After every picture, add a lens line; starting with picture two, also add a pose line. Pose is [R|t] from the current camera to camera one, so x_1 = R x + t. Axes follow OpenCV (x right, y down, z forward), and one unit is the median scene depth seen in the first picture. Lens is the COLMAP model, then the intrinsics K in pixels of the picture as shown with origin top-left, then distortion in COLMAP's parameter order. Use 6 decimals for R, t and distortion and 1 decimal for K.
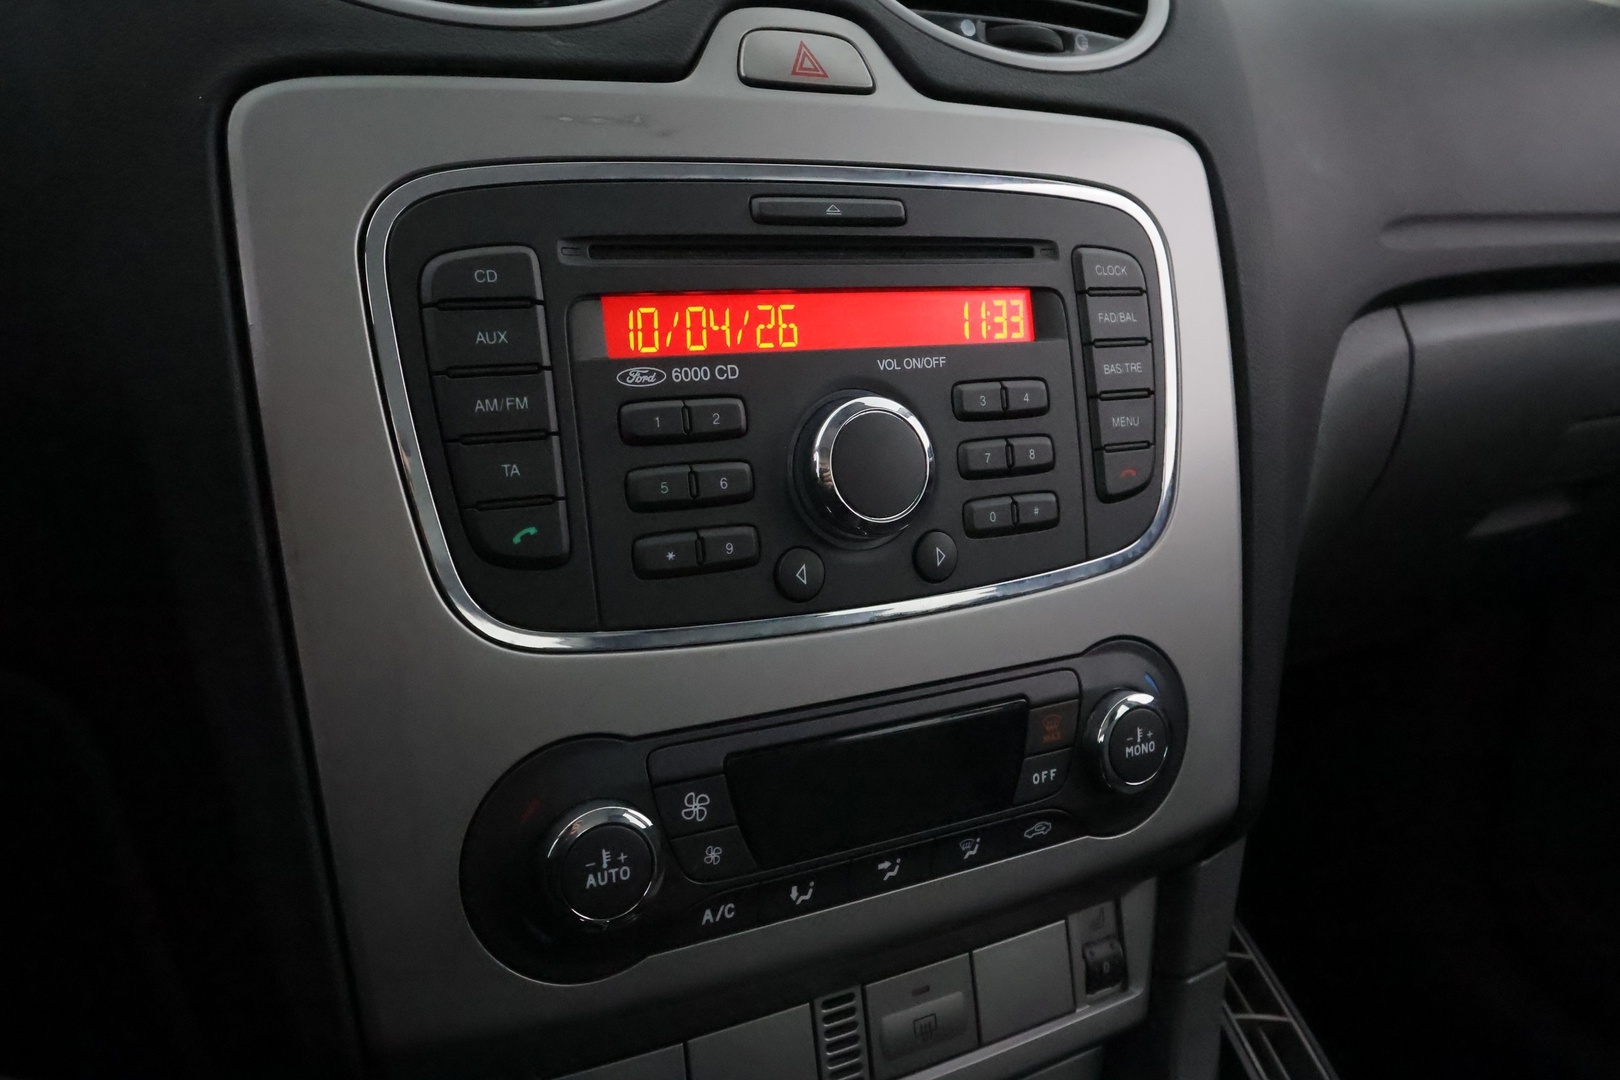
lens RADIAL K [[1334.7, 0, 810.0], [0, 1334.7, 540.0], [0, 0, 1]] dist [0.018334, 0.012947]
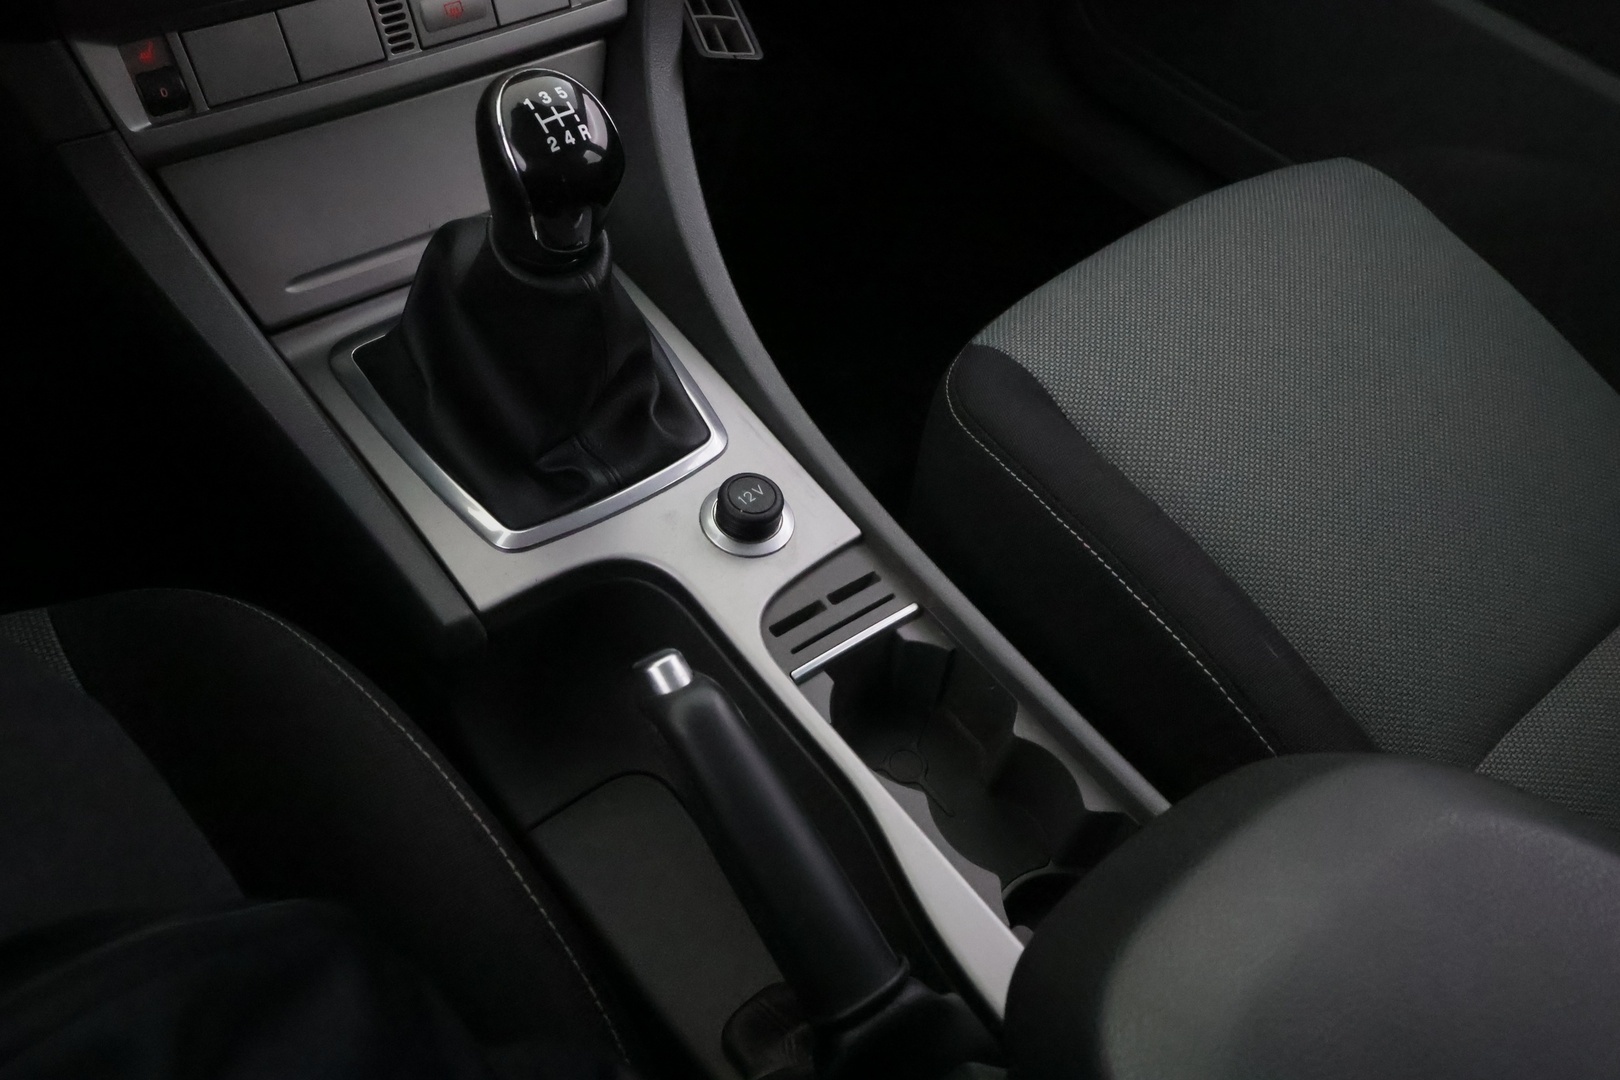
lens RADIAL K [[1301.5, 0, 810.0], [0, 1301.5, 540.0], [0, 0, 1]] dist [-0.000512, -0.000883]
pose [[0.985424, -0.125363, 0.114992, 0.251936], [0.052476, 0.867012, 0.495517, 0.188737], [-0.161819, -0.482260, 0.860953, -0.642456]]
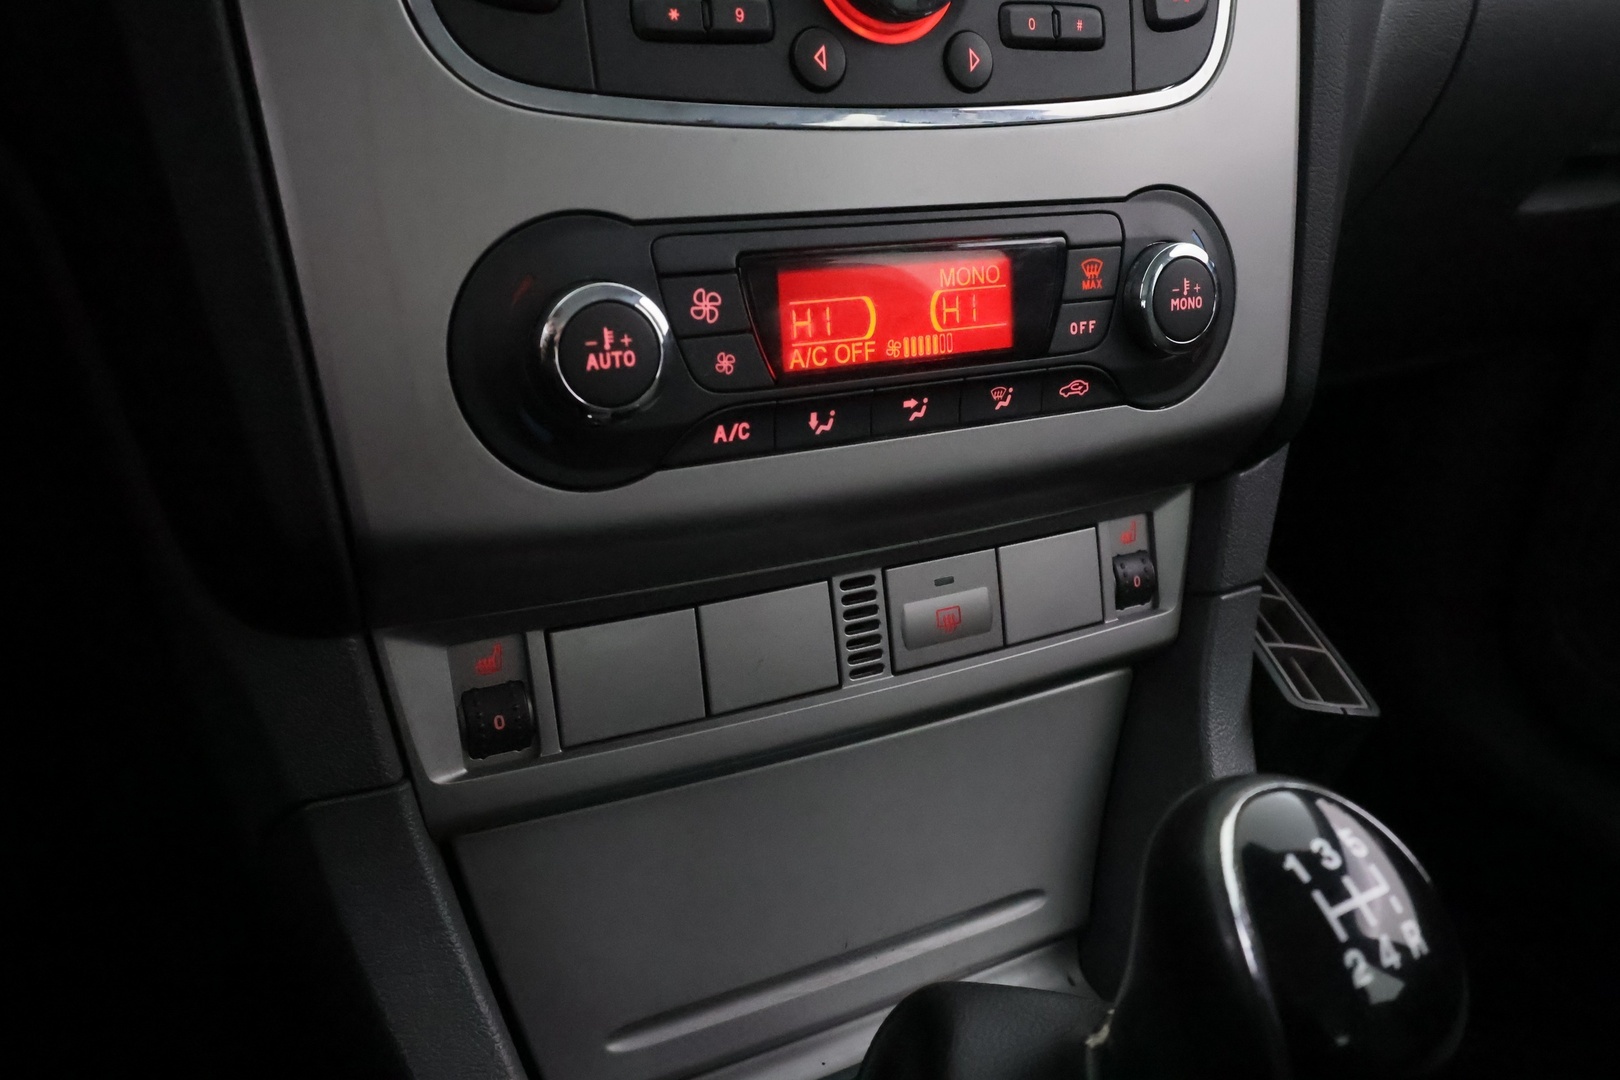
lens RADIAL K [[1334.7, 0, 810.0], [0, 1334.7, 540.0], [0, 0, 1]] dist [0.018334, 0.012947]
pose [[0.999992, -0.003791, 0.000928, -0.013763], [0.003679, 0.994988, 0.099923, 0.226925], [-0.001302, -0.099918, 0.994995, 0.068240]]
